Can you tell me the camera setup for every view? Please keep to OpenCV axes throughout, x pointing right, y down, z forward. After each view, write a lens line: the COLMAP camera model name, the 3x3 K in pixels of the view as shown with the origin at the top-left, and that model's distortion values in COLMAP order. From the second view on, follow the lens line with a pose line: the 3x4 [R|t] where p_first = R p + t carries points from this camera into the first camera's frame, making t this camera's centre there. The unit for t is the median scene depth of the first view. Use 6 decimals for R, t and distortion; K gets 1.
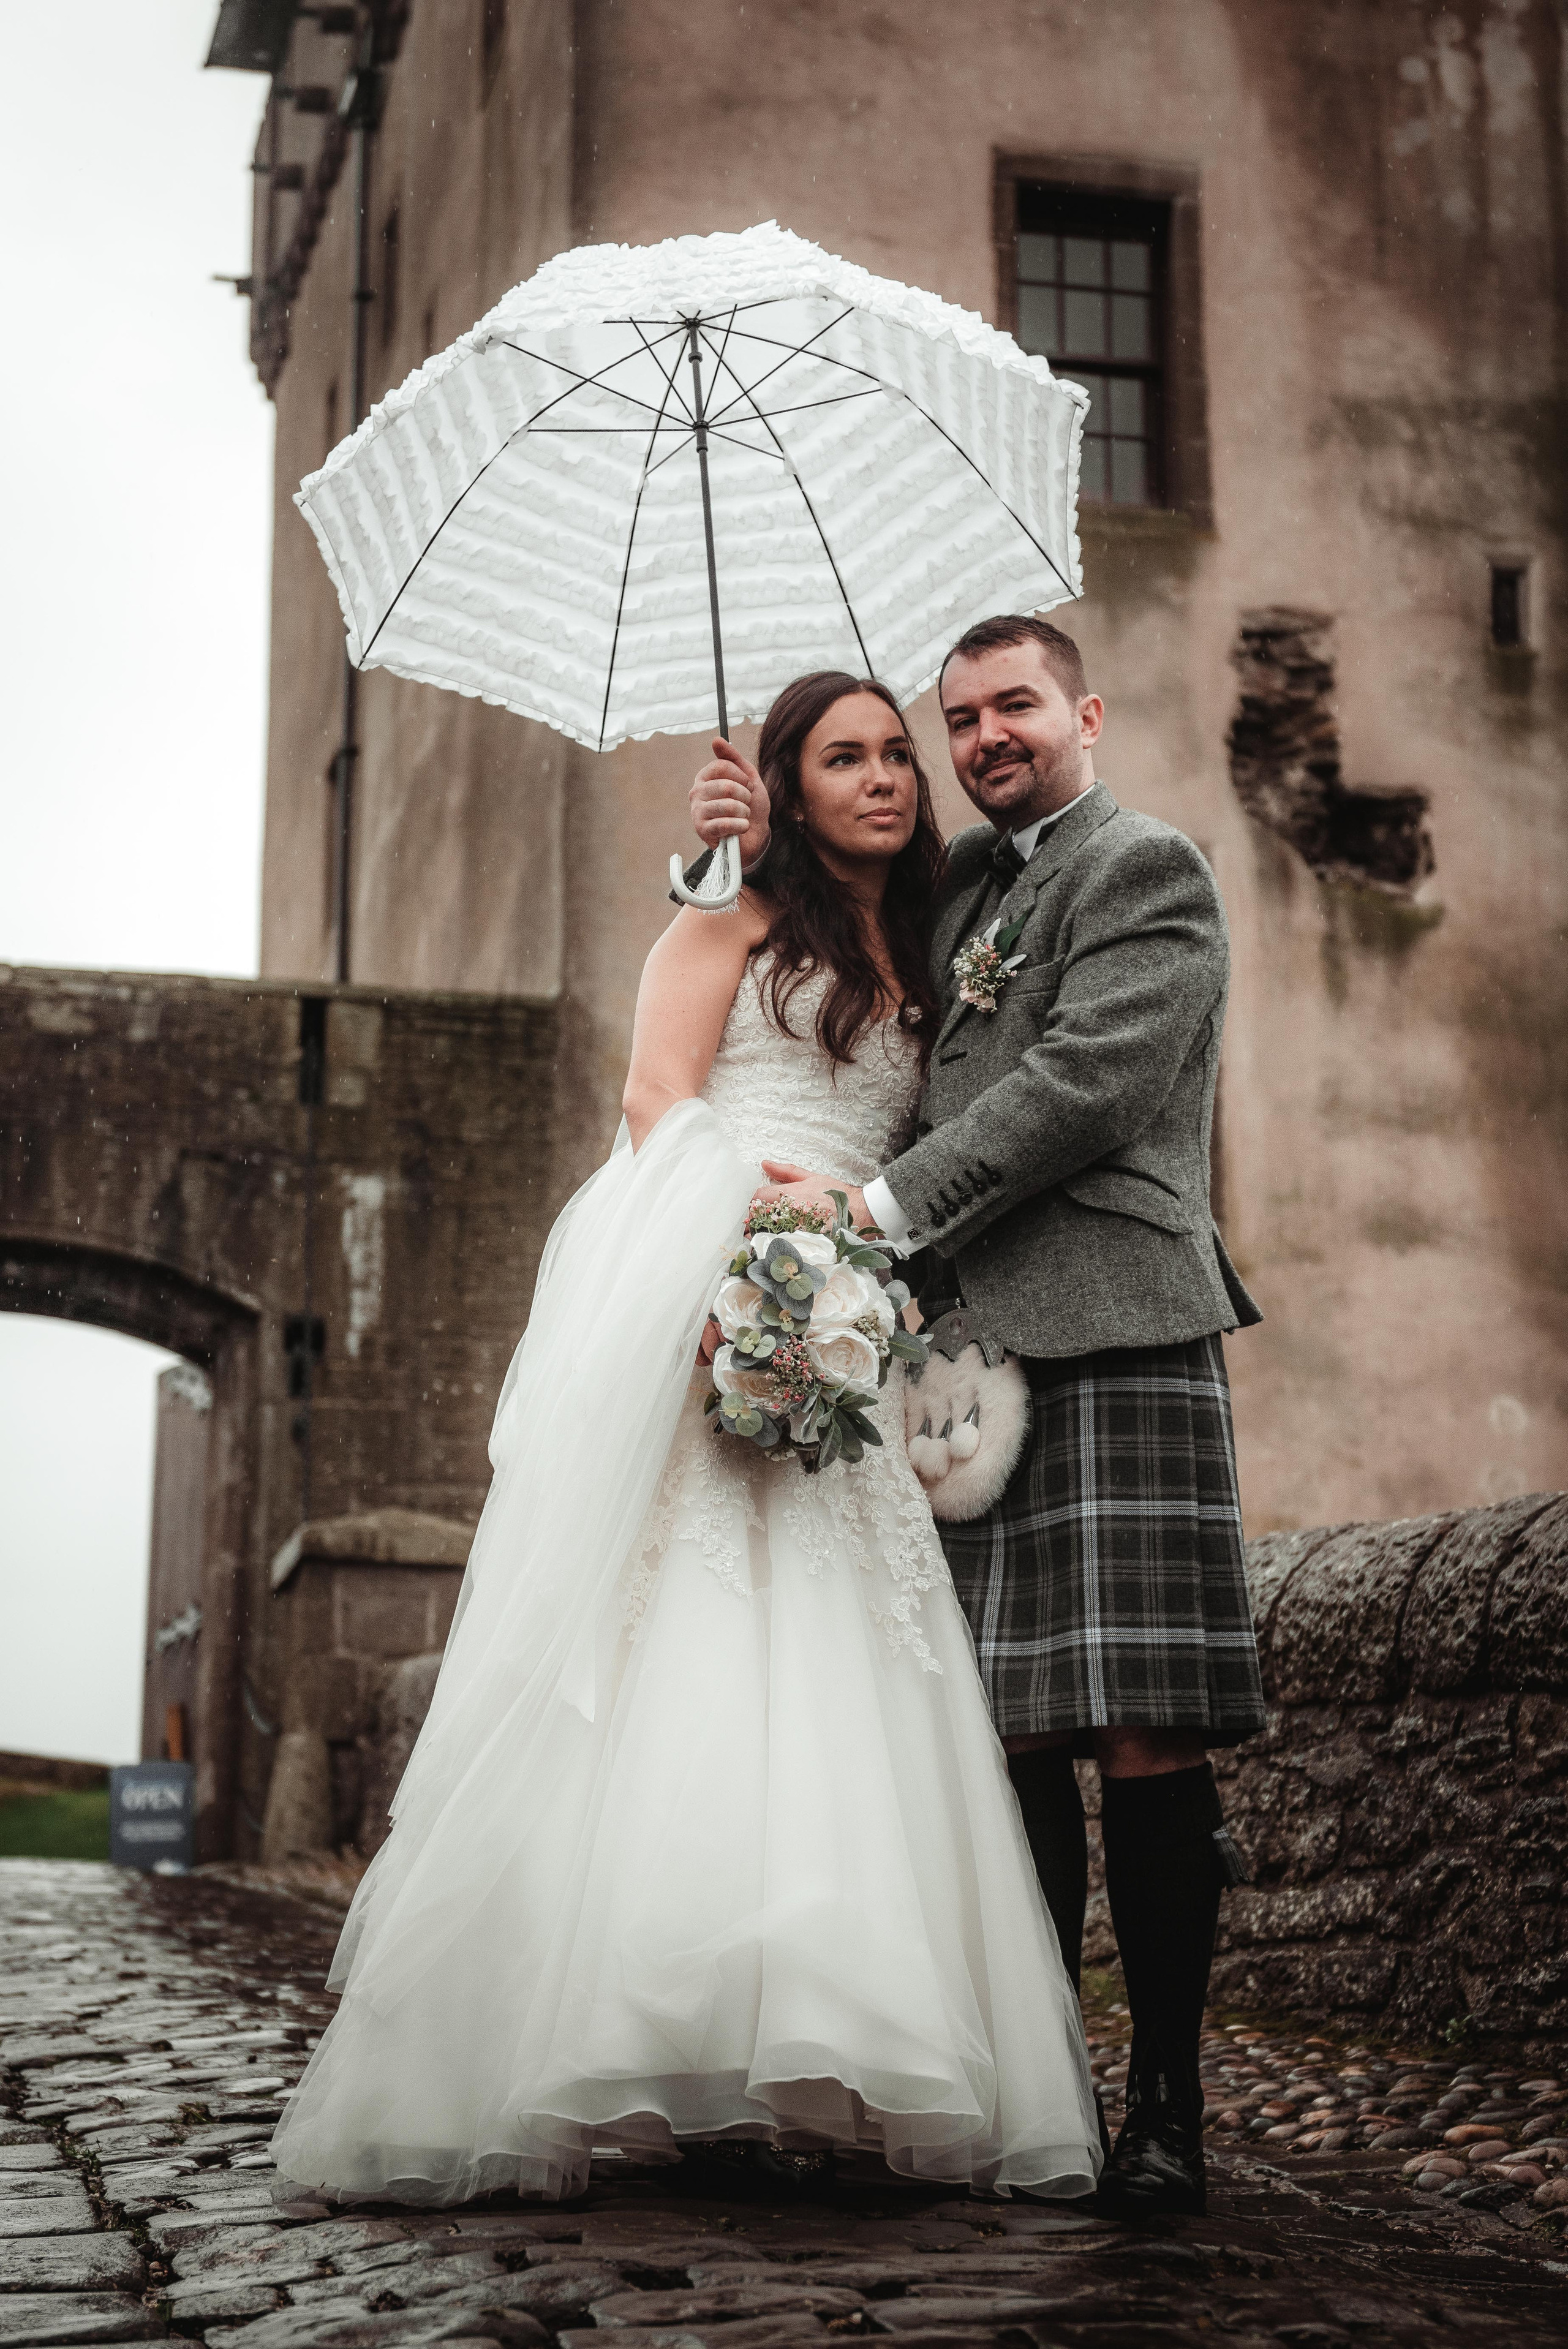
lens RADIAL K [[4177.4, 0, 736.5], [0, 4177.4, 1192.1], [0, 0, 1]] dist [0.148349, 0.000000]
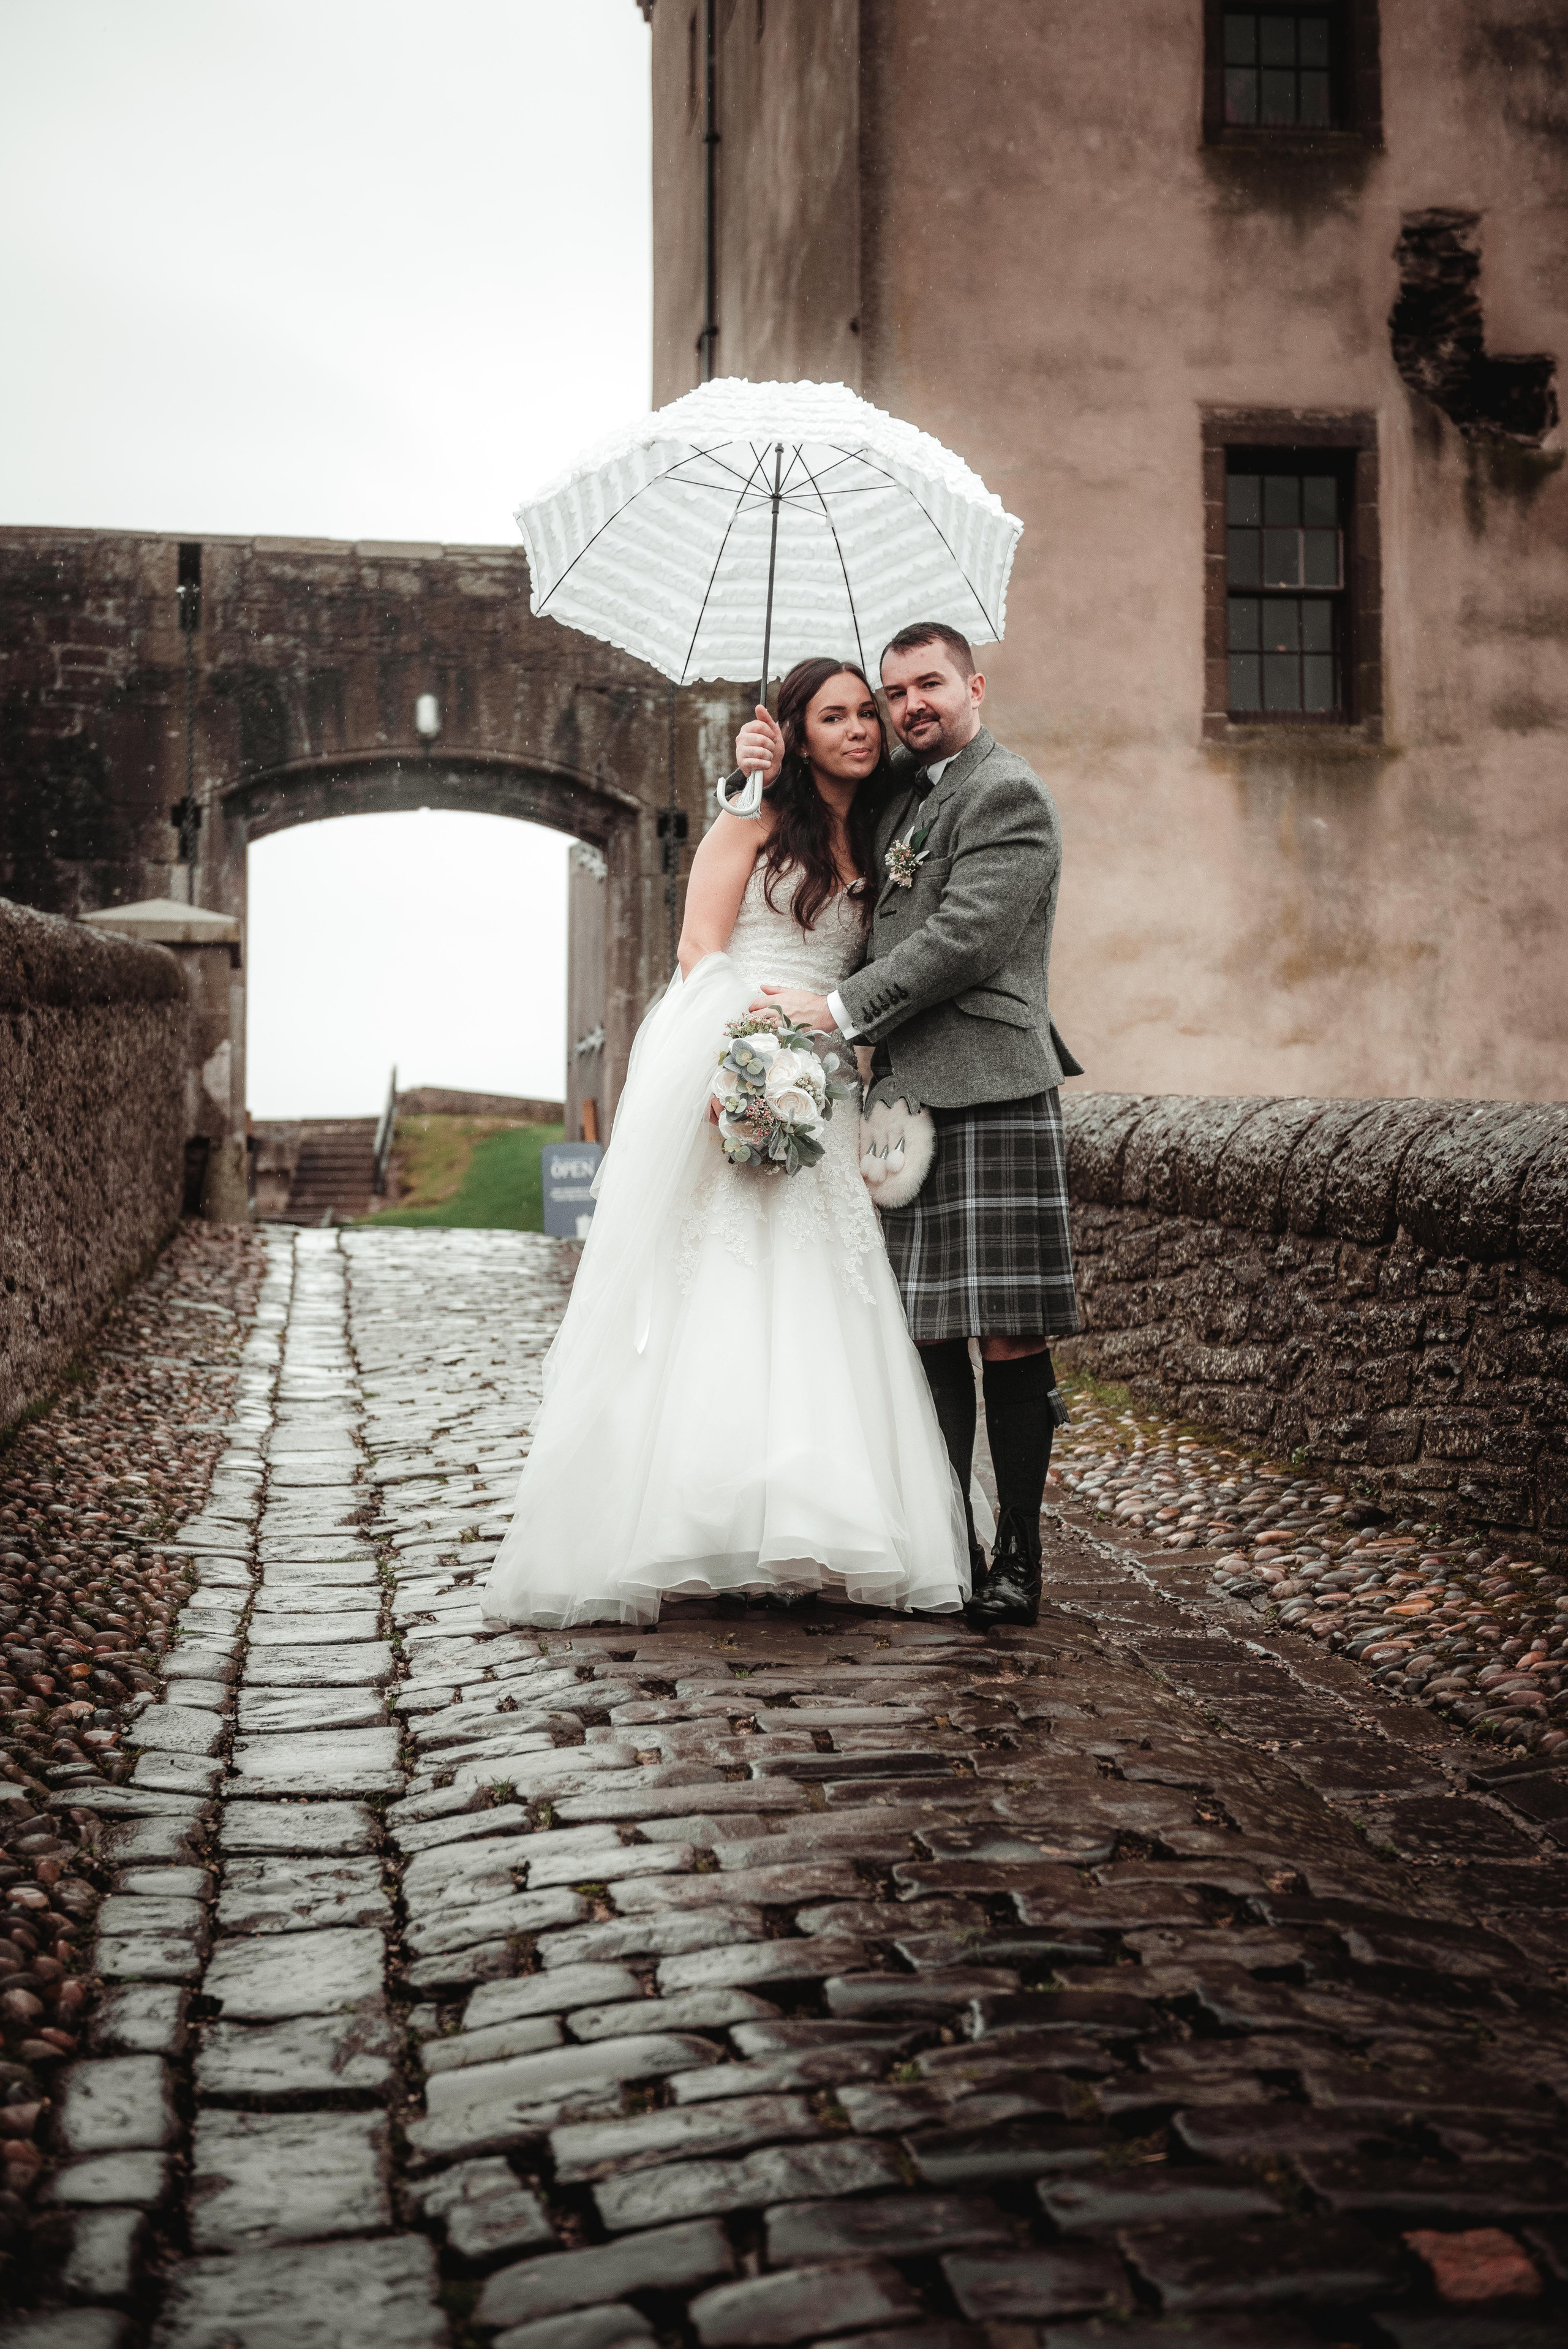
lens RADIAL K [[3260.8, 0, 741.2], [0, 3260.8, 1172.3], [0, 0, 1]] dist [0.127239, 0.000000]
pose [[0.995443, -0.013549, -0.094395, 0.075034], [0.028170, 0.987461, 0.155331, -0.087541], [0.091107, -0.157282, 0.983342, -0.165969]]
